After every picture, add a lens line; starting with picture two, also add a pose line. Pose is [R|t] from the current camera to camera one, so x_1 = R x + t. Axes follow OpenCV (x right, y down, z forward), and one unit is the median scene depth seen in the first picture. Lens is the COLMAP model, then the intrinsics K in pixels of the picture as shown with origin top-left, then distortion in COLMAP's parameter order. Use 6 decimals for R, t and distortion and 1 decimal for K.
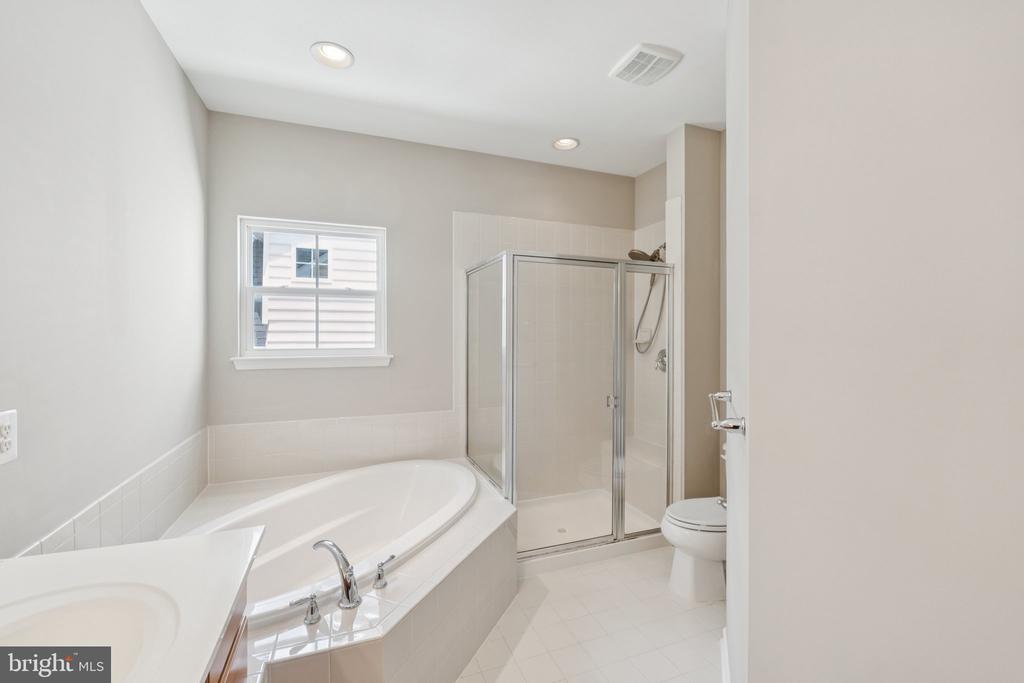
lens RADIAL K [[429.6, 0, 514.3], [0, 429.6, 339.7], [0, 0, 1]] dist [-0.003205, -0.000282]
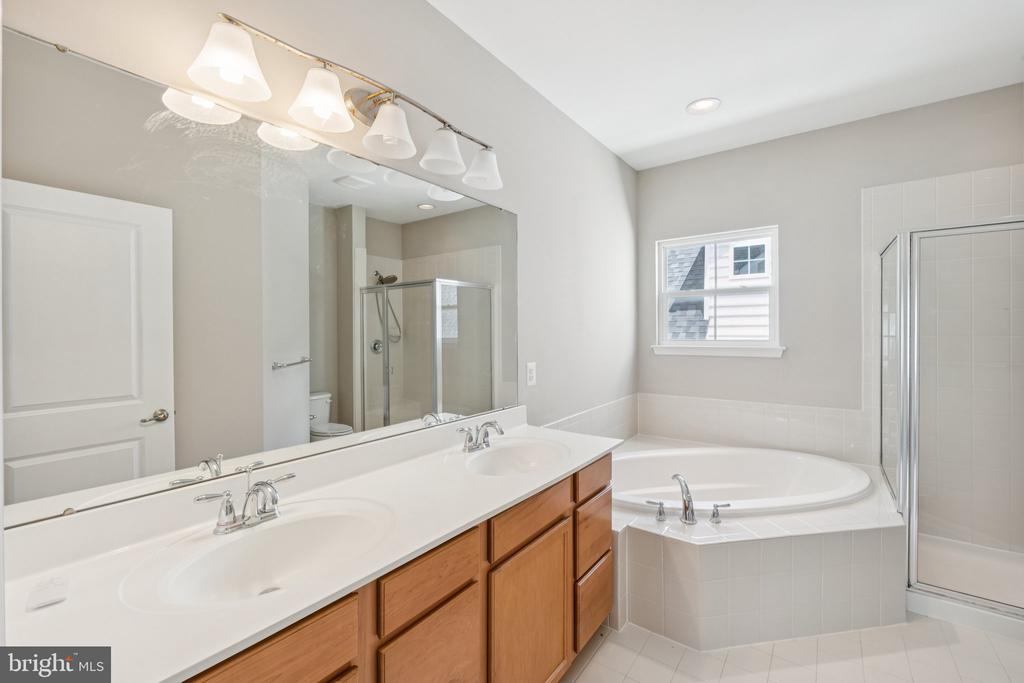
lens RADIAL K [[429.6, 0, 512.4], [0, 429.6, 339.9], [0, 0, 1]] dist [-0.003205, -0.000282]
pose [[0.540118, 0.012784, -0.841492, 0.231631], [-0.002696, 0.999906, 0.013460, 0.006614], [0.841585, -0.005001, 0.540101, -0.108212]]
